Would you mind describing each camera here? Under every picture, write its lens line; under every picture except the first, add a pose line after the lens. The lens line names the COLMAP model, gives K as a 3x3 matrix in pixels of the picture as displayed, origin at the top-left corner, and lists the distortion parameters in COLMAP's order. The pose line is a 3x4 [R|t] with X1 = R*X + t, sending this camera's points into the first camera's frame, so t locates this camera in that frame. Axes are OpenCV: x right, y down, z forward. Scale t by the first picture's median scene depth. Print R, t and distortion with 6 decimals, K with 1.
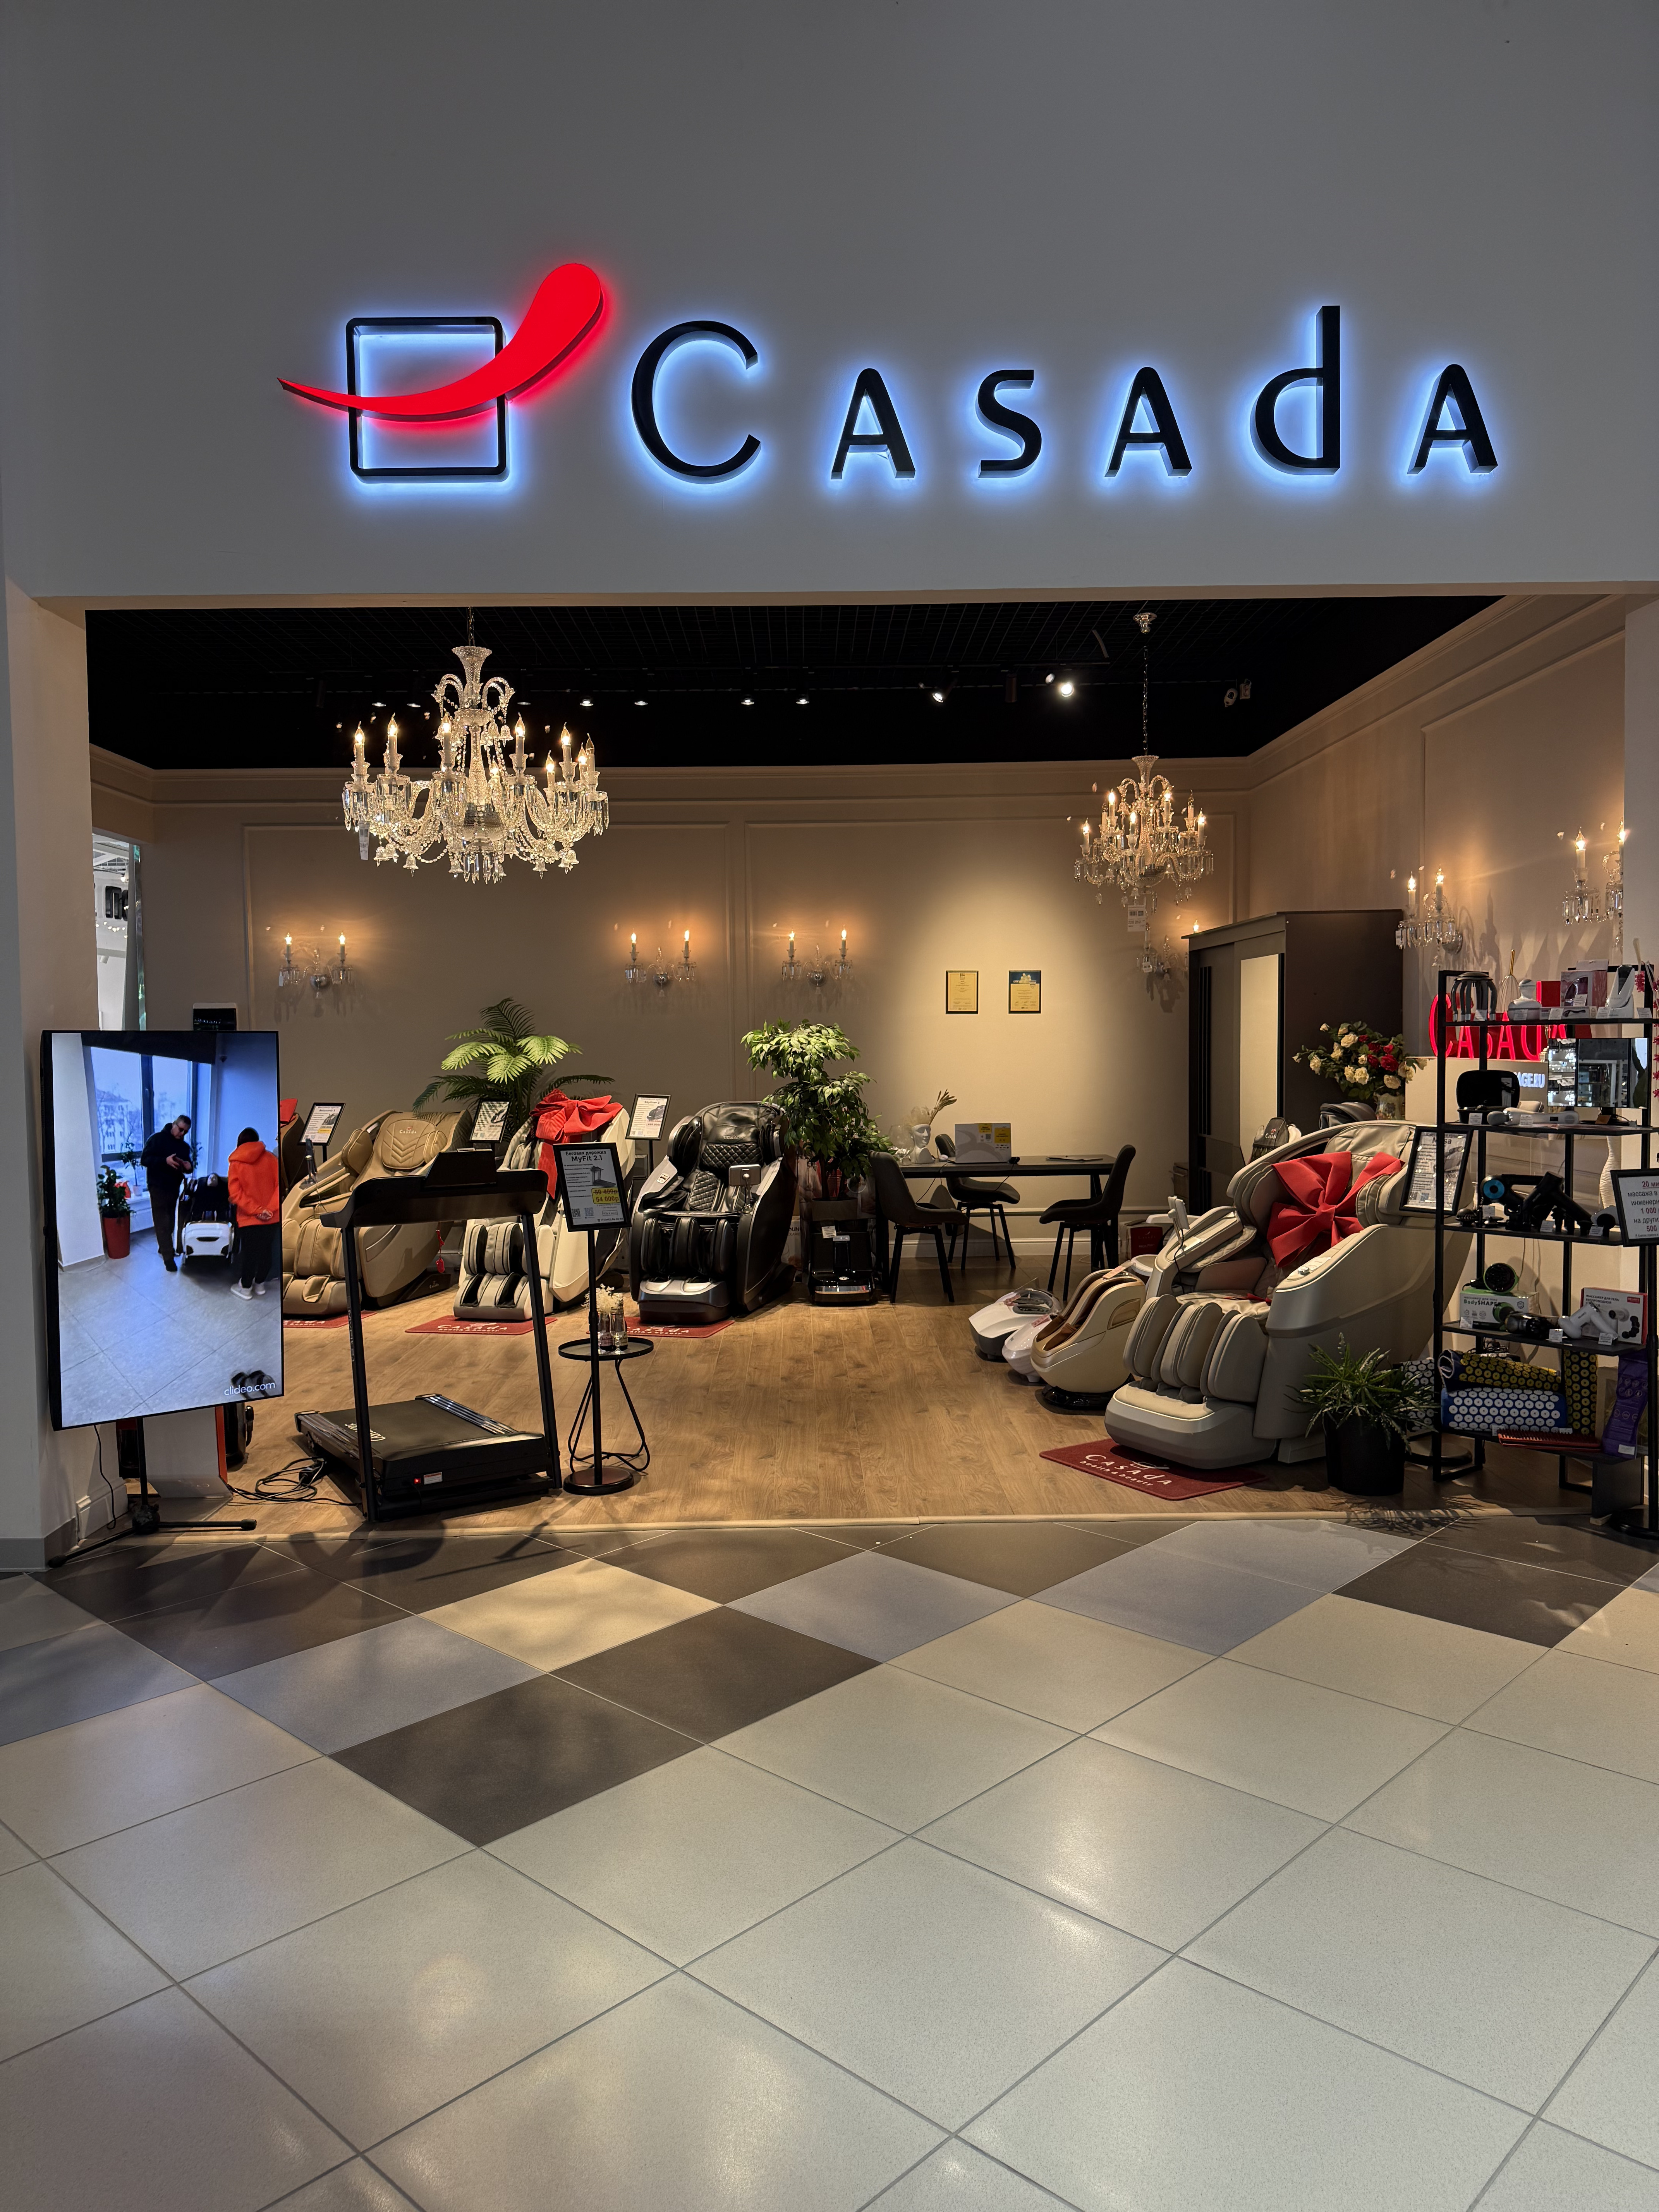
lens RADIAL K [[1549.3, 0, 829.5], [0, 1549.3, 1106.0], [0, 0, 1]] dist [0.105500, -0.188851]
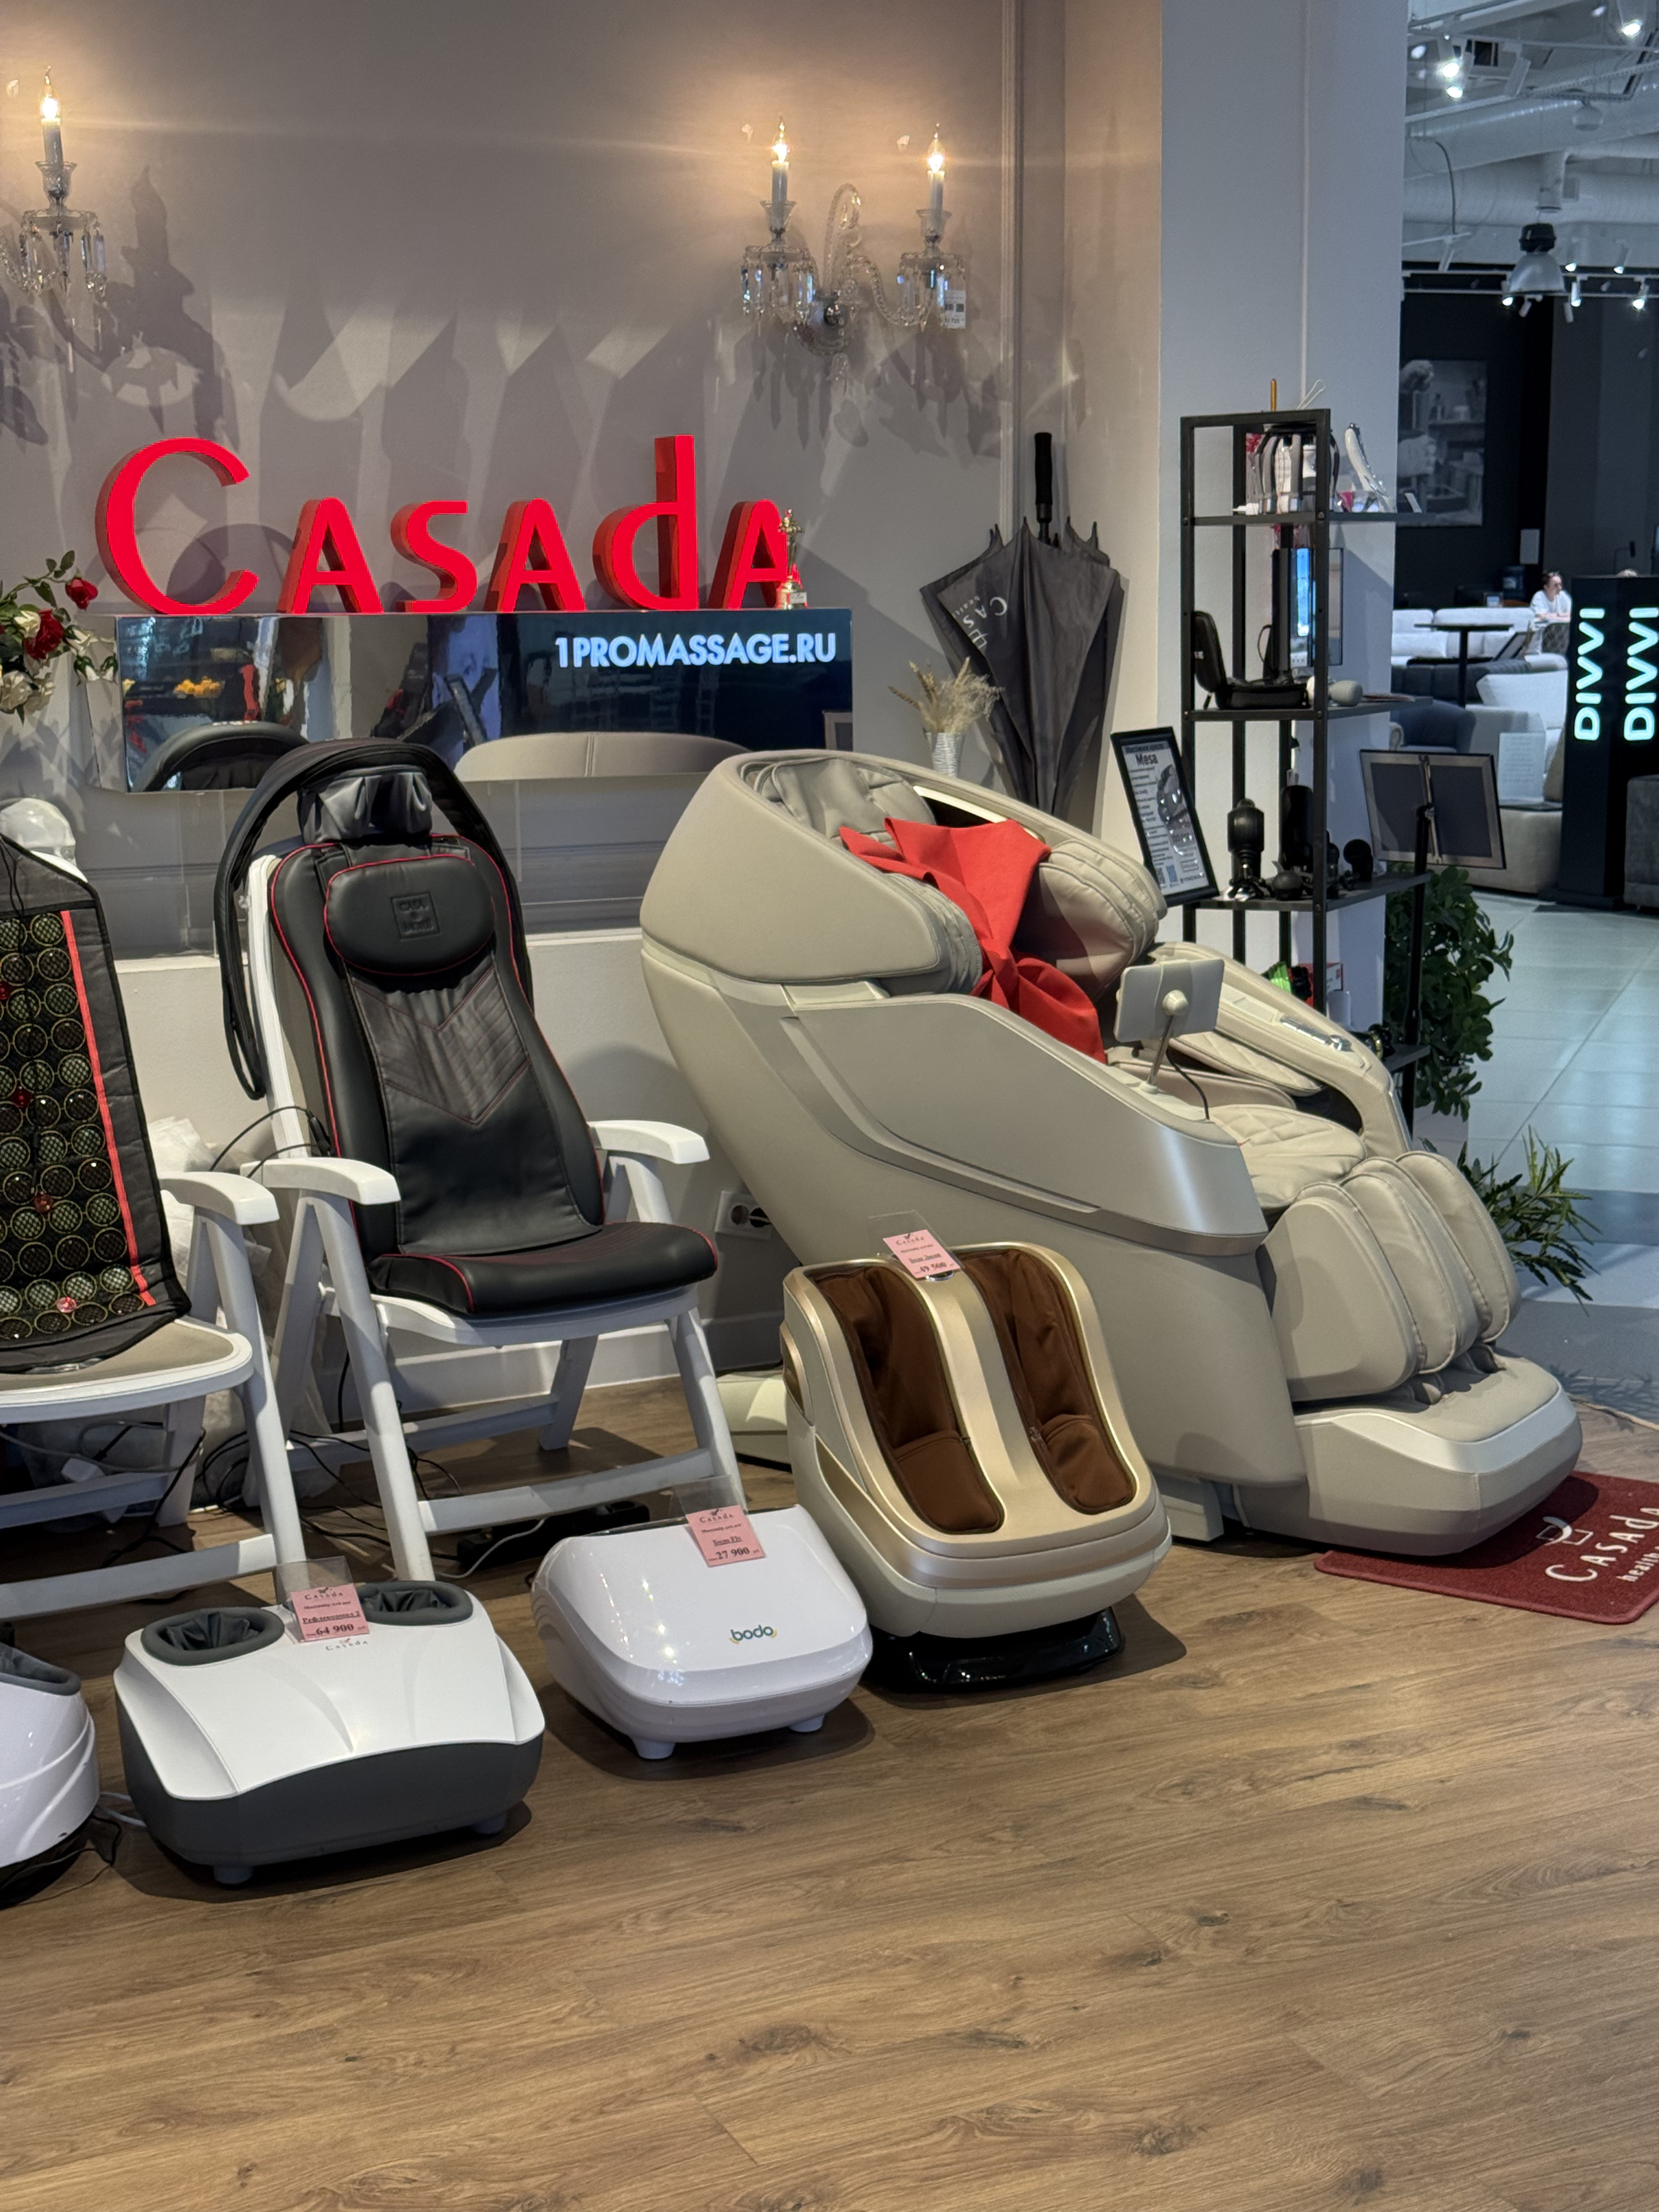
lens RADIAL K [[3125.0, 0, 842.1], [0, 3125.0, 1046.7], [0, 0, 1]] dist [0.283738, -0.812471]
pose [[-0.426392, -0.116444, 0.897012, -0.315043], [0.056118, 0.986364, 0.154718, -0.031275], [-0.902796, 0.116309, -0.414043, 1.000586]]
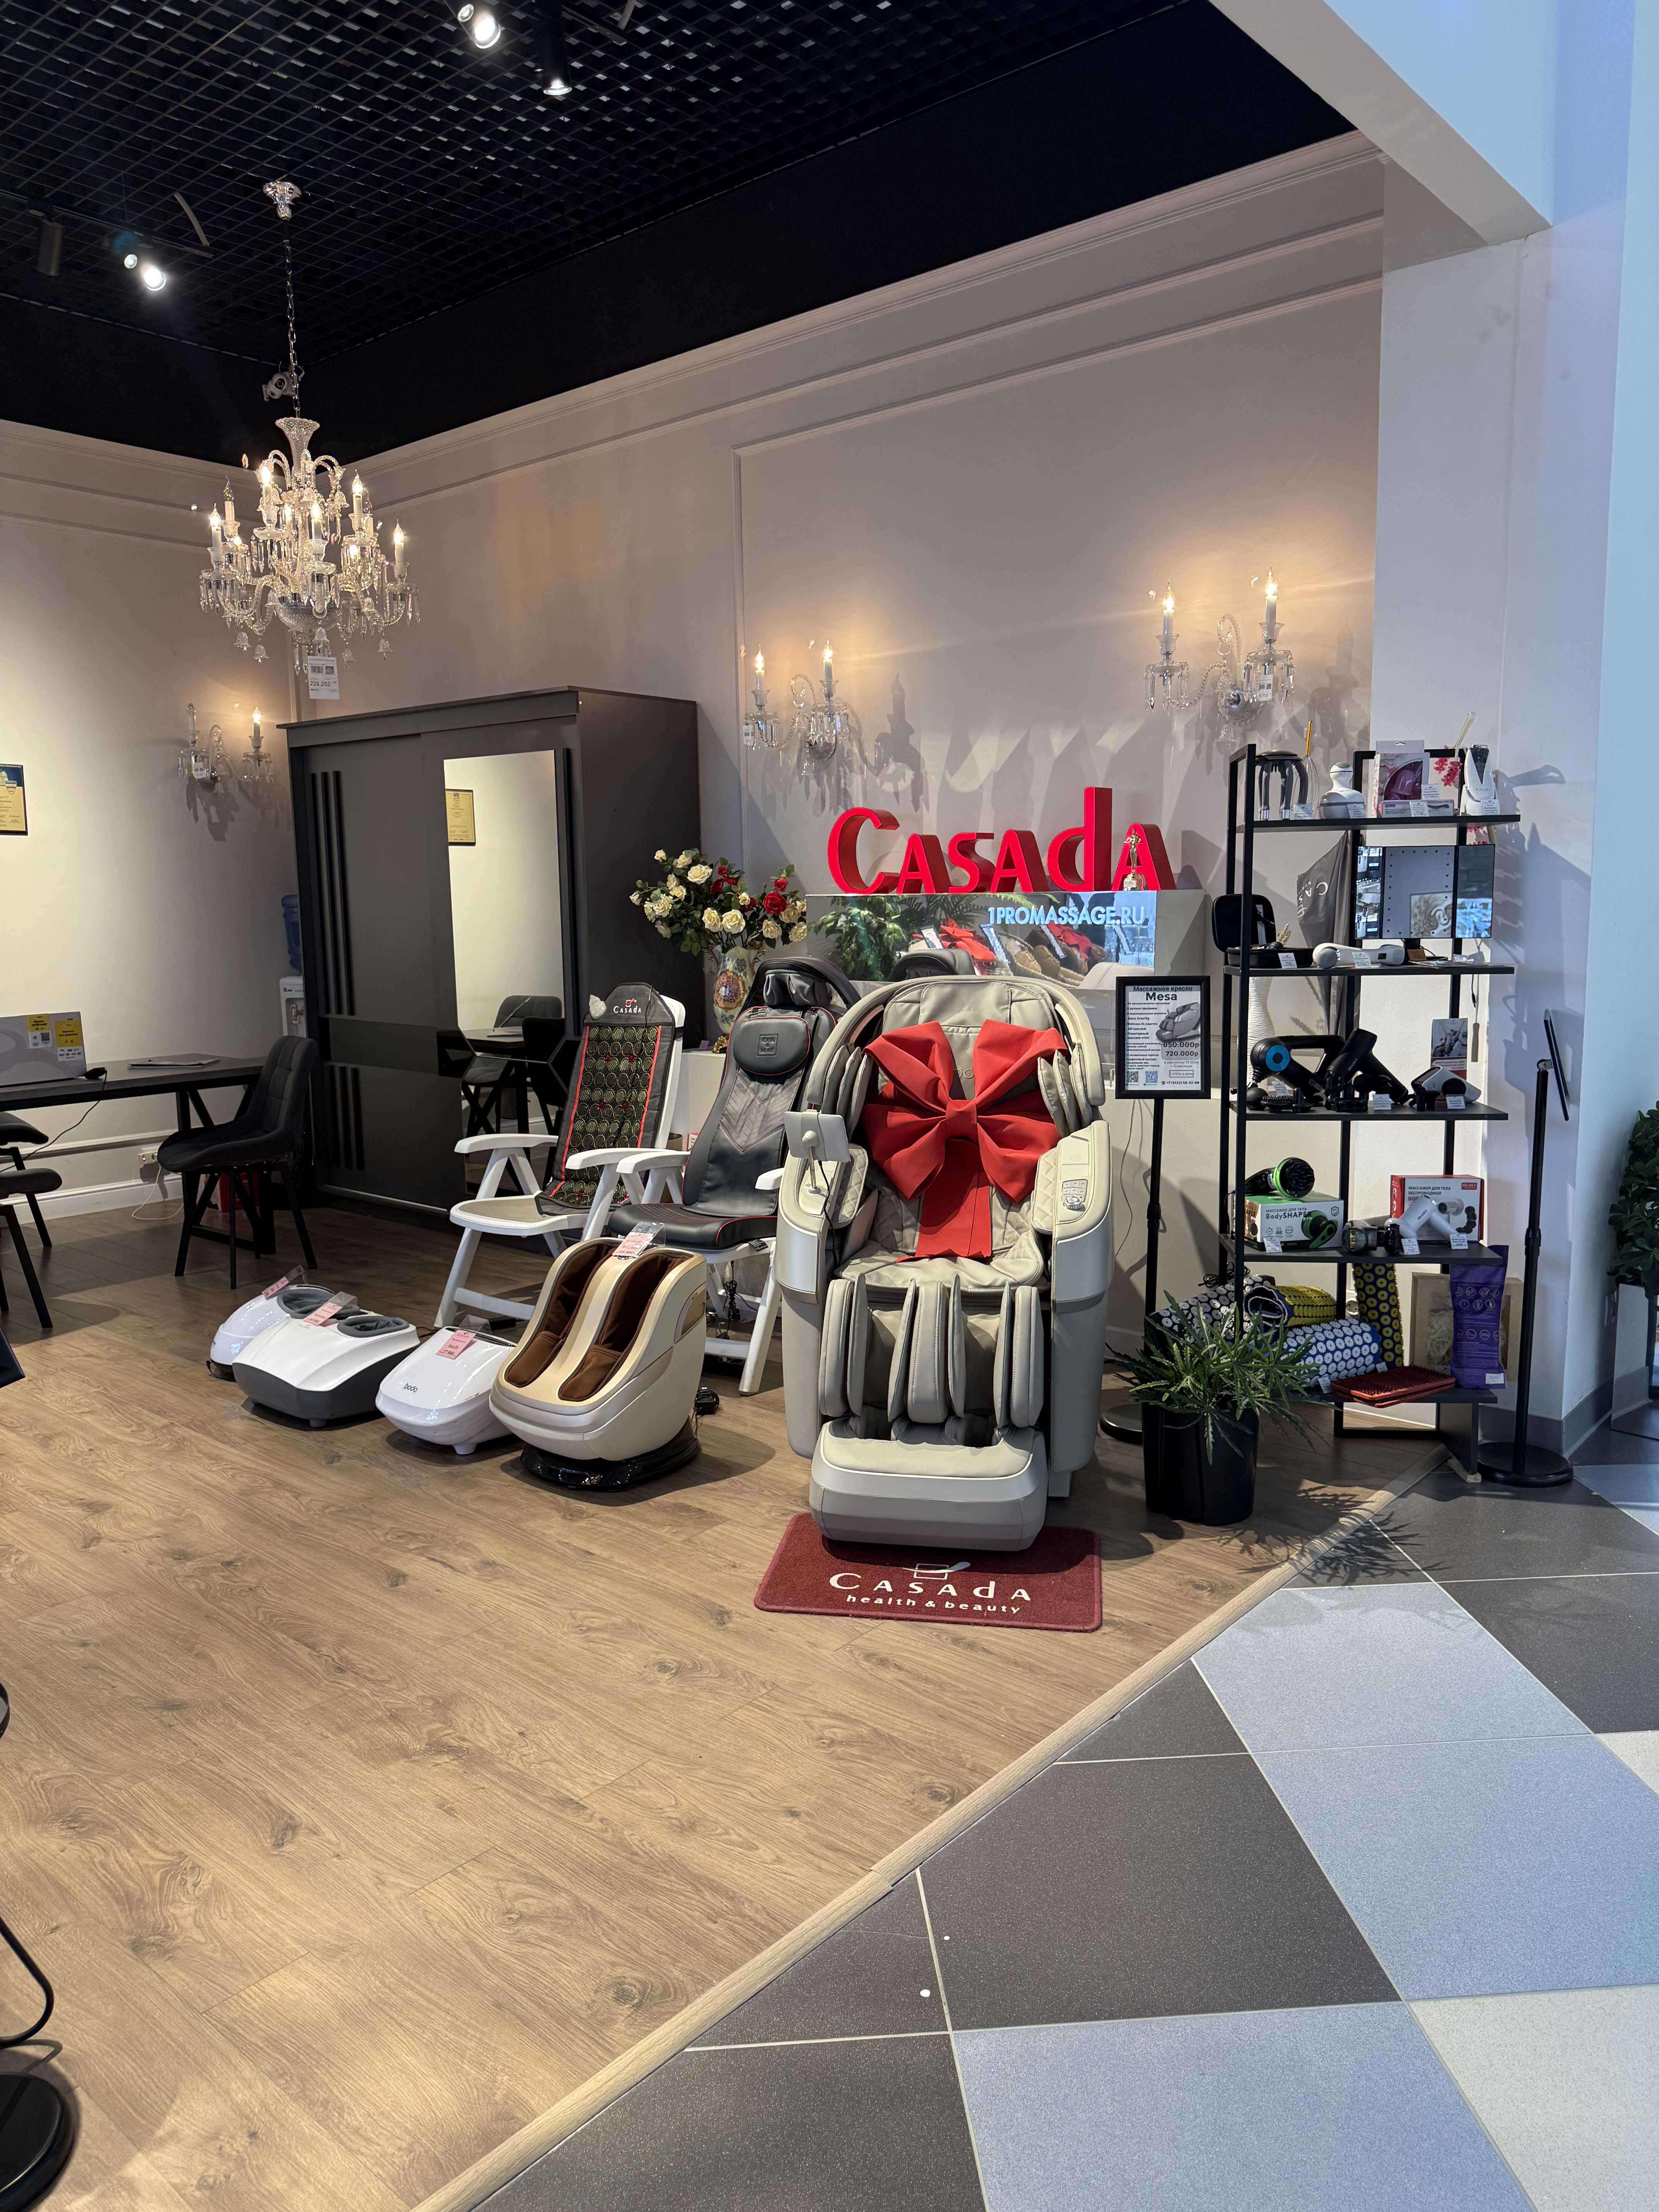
lens RADIAL K [[1549.3, 0, 829.5], [0, 1549.3, 1106.0], [0, 0, 1]] dist [0.105500, -0.188851]
pose [[0.670131, -0.096732, 0.735912, -0.157914], [0.036207, 0.994551, 0.097759, -0.001961], [-0.741359, -0.038866, 0.669982, 0.421343]]
